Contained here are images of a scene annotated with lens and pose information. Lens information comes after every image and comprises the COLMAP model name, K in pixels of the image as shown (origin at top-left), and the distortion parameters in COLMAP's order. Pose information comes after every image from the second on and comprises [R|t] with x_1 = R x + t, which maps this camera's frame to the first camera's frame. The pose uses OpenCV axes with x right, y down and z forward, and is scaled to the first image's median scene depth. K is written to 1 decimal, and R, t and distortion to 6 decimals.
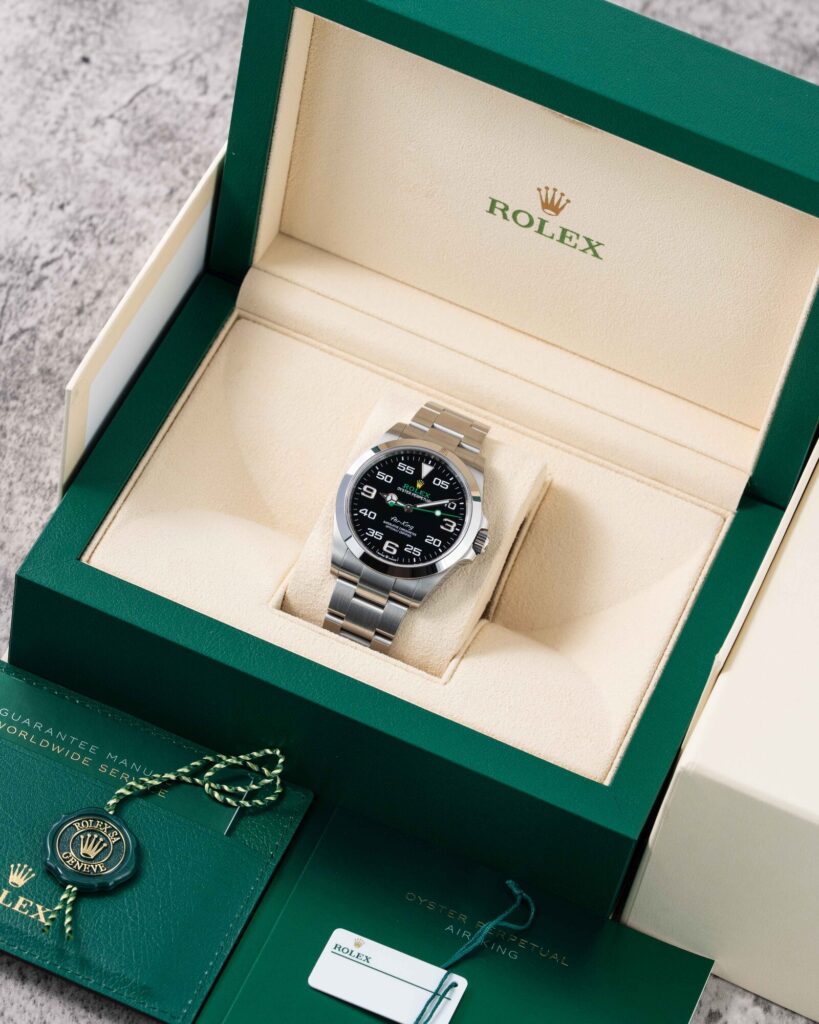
lens RADIAL K [[4519.8, 0, 409.5], [0, 4519.8, 512.0], [0, 0, 1]] dist [-0.056097, 2.856565]
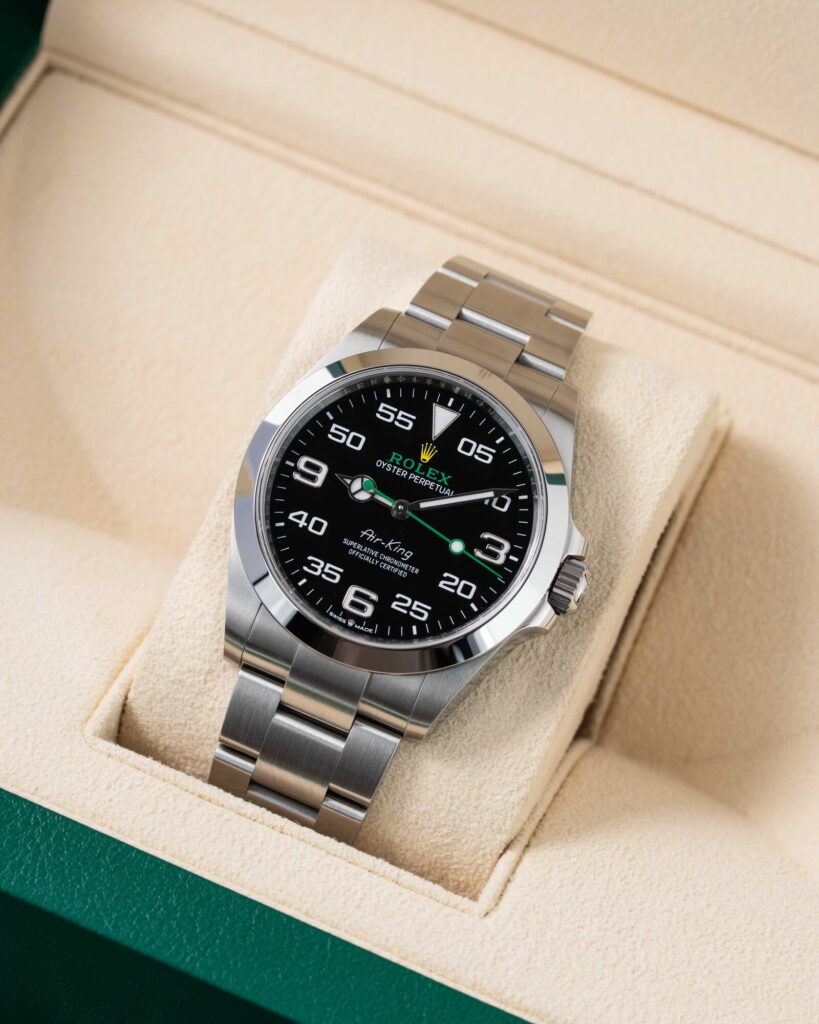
lens RADIAL K [[4519.8, 0, 409.5], [0, 4519.8, 512.0], [0, 0, 1]] dist [-0.056097, 2.856565]
pose [[0.999219, -0.004174, -0.039284, 0.017653], [0.006621, 0.998032, 0.062351, -0.027662], [0.038946, -0.062562, 0.997281, 0.564057]]
